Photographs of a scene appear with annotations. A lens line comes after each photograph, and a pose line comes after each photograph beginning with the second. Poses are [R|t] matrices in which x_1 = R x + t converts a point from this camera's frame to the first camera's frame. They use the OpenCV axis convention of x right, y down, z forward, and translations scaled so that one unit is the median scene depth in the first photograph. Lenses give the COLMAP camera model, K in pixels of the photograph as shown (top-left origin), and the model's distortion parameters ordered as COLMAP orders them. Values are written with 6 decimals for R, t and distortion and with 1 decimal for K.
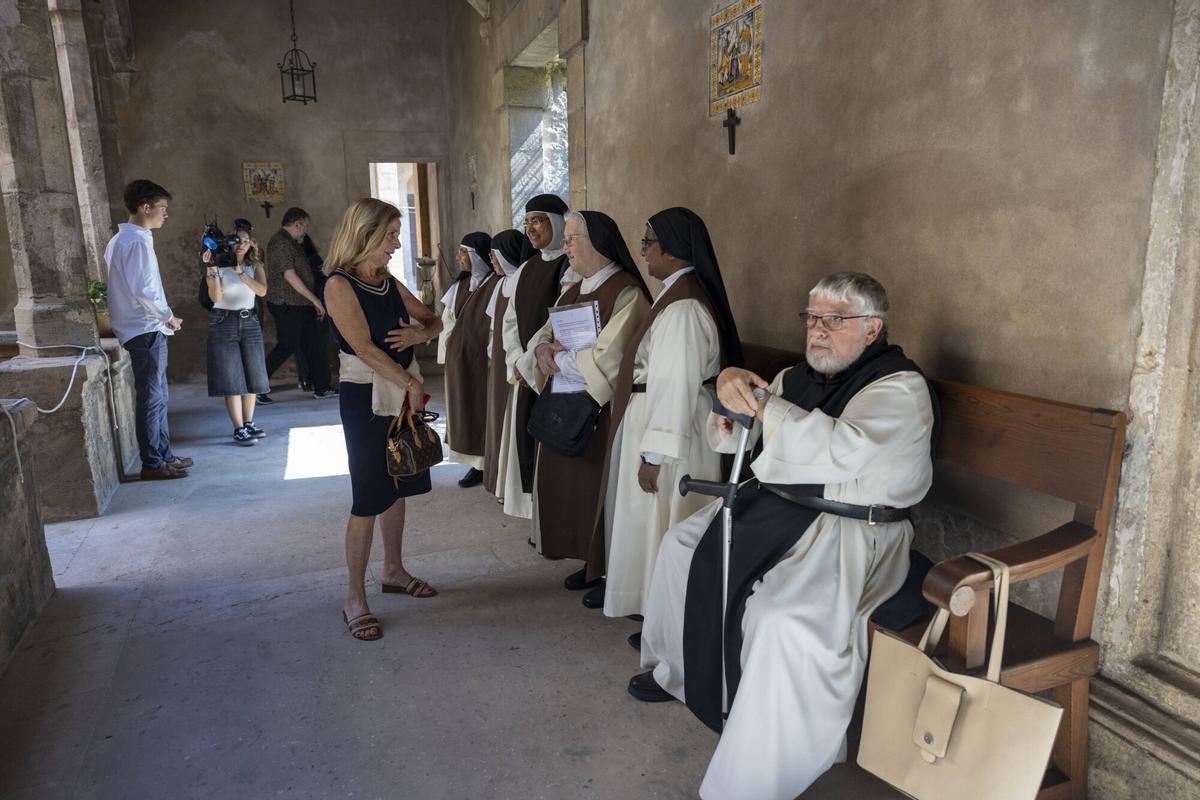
lens RADIAL K [[797.7, 0, 595.3], [0, 797.7, 399.9], [0, 0, 1]] dist [-0.001015, 0.005887]
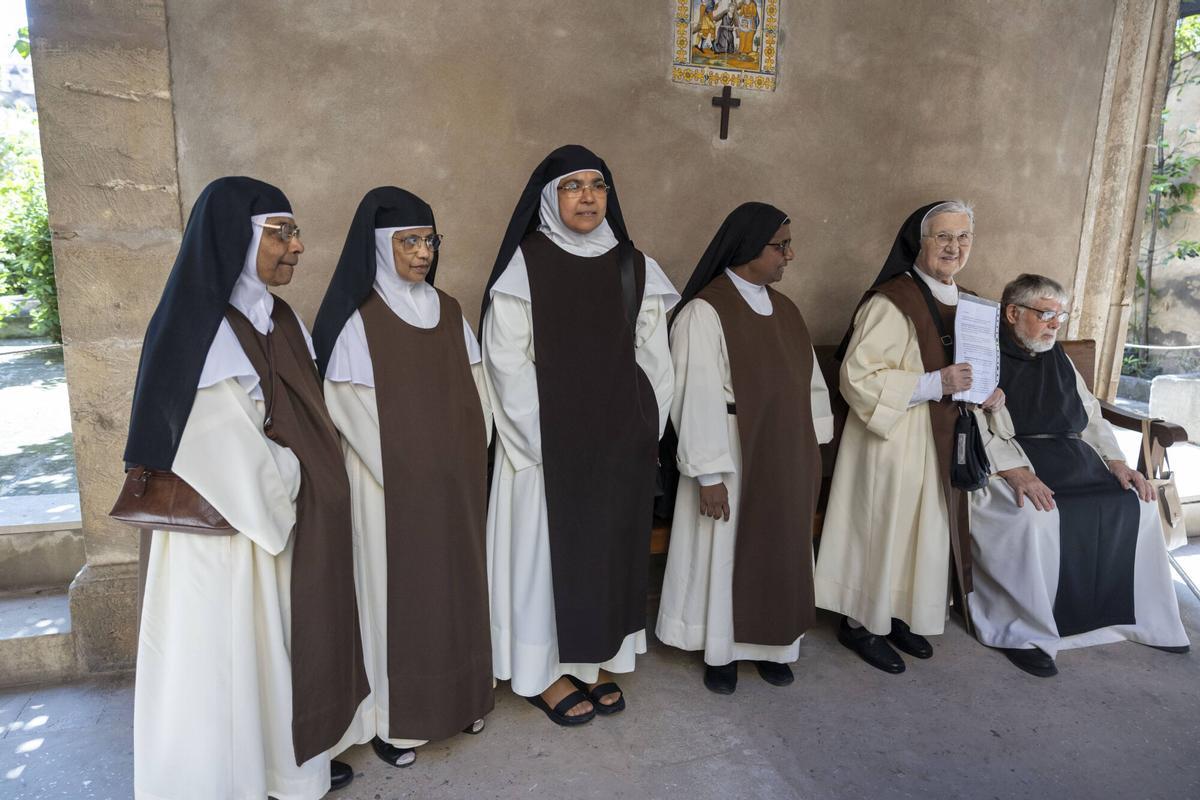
lens RADIAL K [[797.7, 0, 605.0], [0, 797.7, 399.2], [0, 0, 1]] dist [-0.001015, 0.005887]
pose [[0.028815, -0.179923, 0.983259, -0.810778], [0.155731, 0.972464, 0.173384, -0.219469], [-0.987379, 0.148127, 0.056041, 1.218955]]
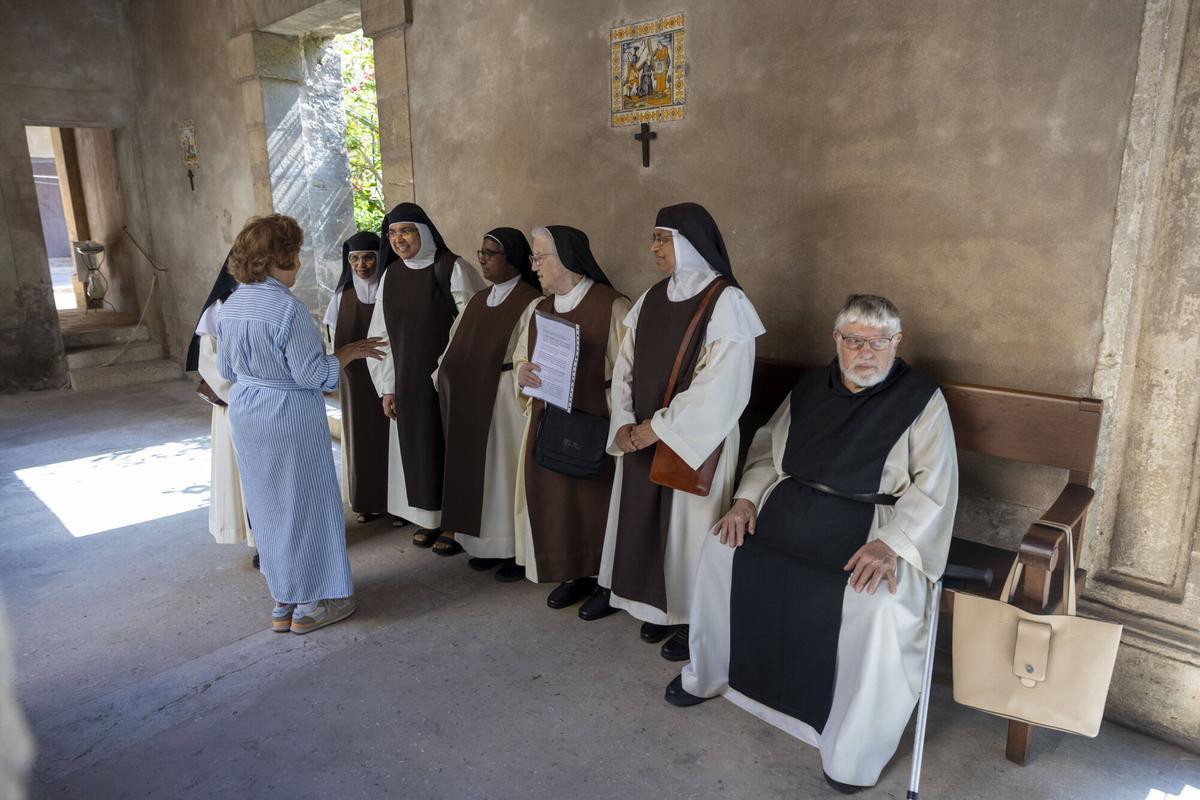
lens RADIAL K [[797.7, 0, 599.0], [0, 797.7, 400.9], [0, 0, 1]] dist [-0.001015, 0.005887]
pose [[0.899985, -0.094945, 0.425455, -0.390460], [0.078087, 0.995319, 0.056934, -0.072143], [-0.428869, -0.018017, 0.903187, 0.080943]]
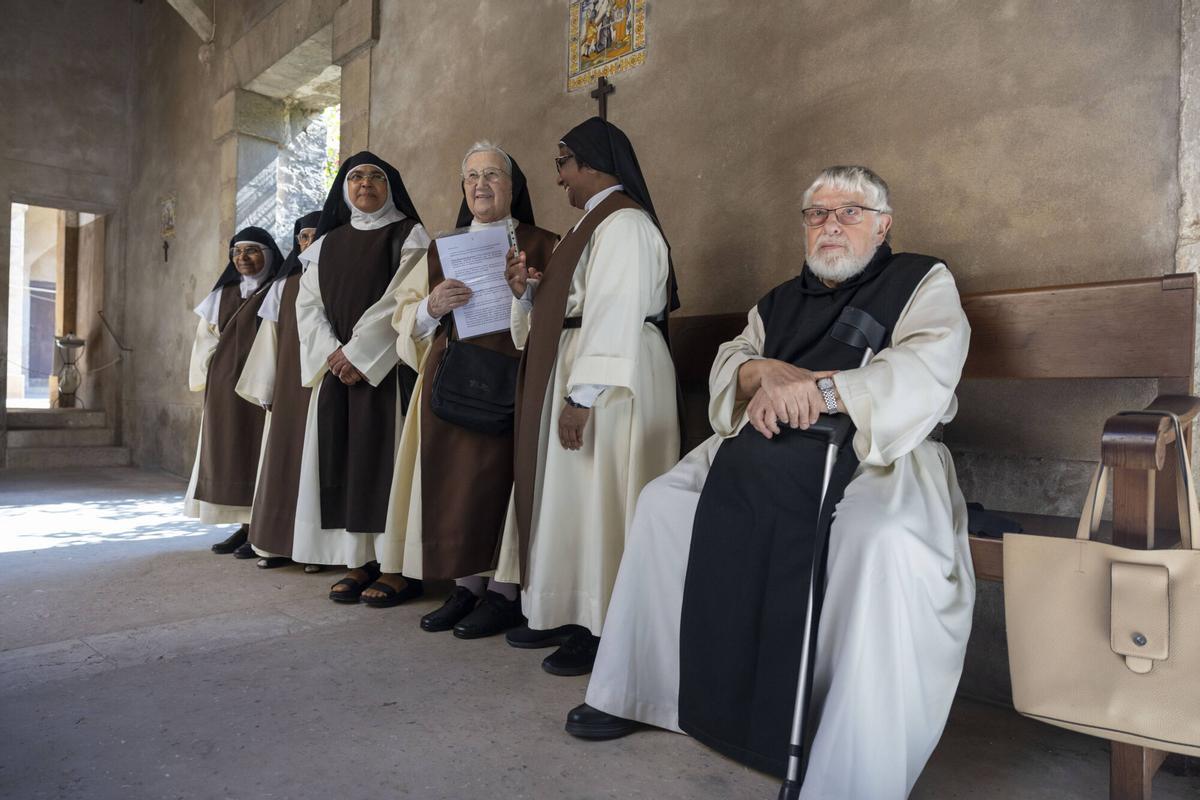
lens RADIAL K [[797.7, 0, 595.4], [0, 797.7, 394.1], [0, 0, 1]] dist [-0.001015, 0.005887]
pose [[0.911403, 0.040766, 0.409491, -0.213449], [0.037625, 0.982658, -0.181569, 0.172202], [-0.409792, 0.180889, 0.894063, 0.265911]]
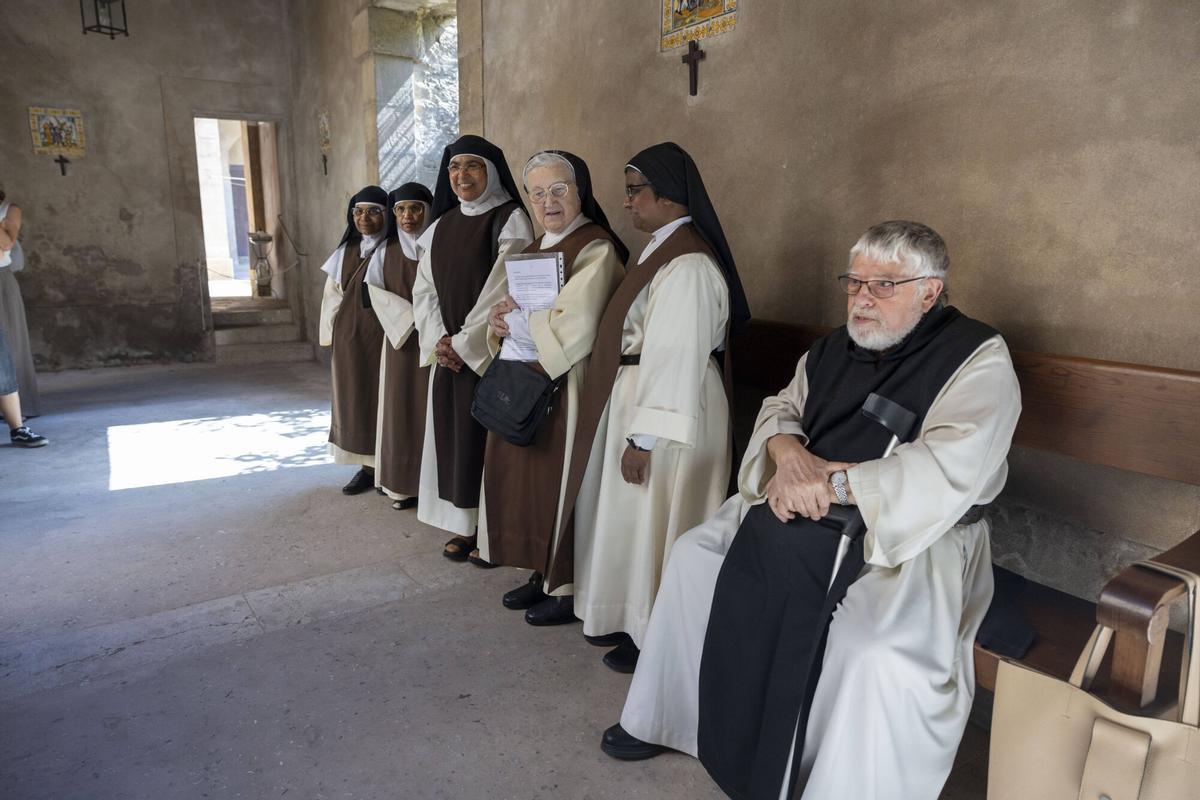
lens RADIAL K [[797.7, 0, 596.7], [0, 797.7, 405.5], [0, 0, 1]] dist [-0.001015, 0.005887]
pose [[0.978360, -0.016011, 0.206288, -0.122732], [0.012379, 0.999745, 0.018884, 0.009368], [-0.206537, -0.015921, 0.978309, 0.190643]]
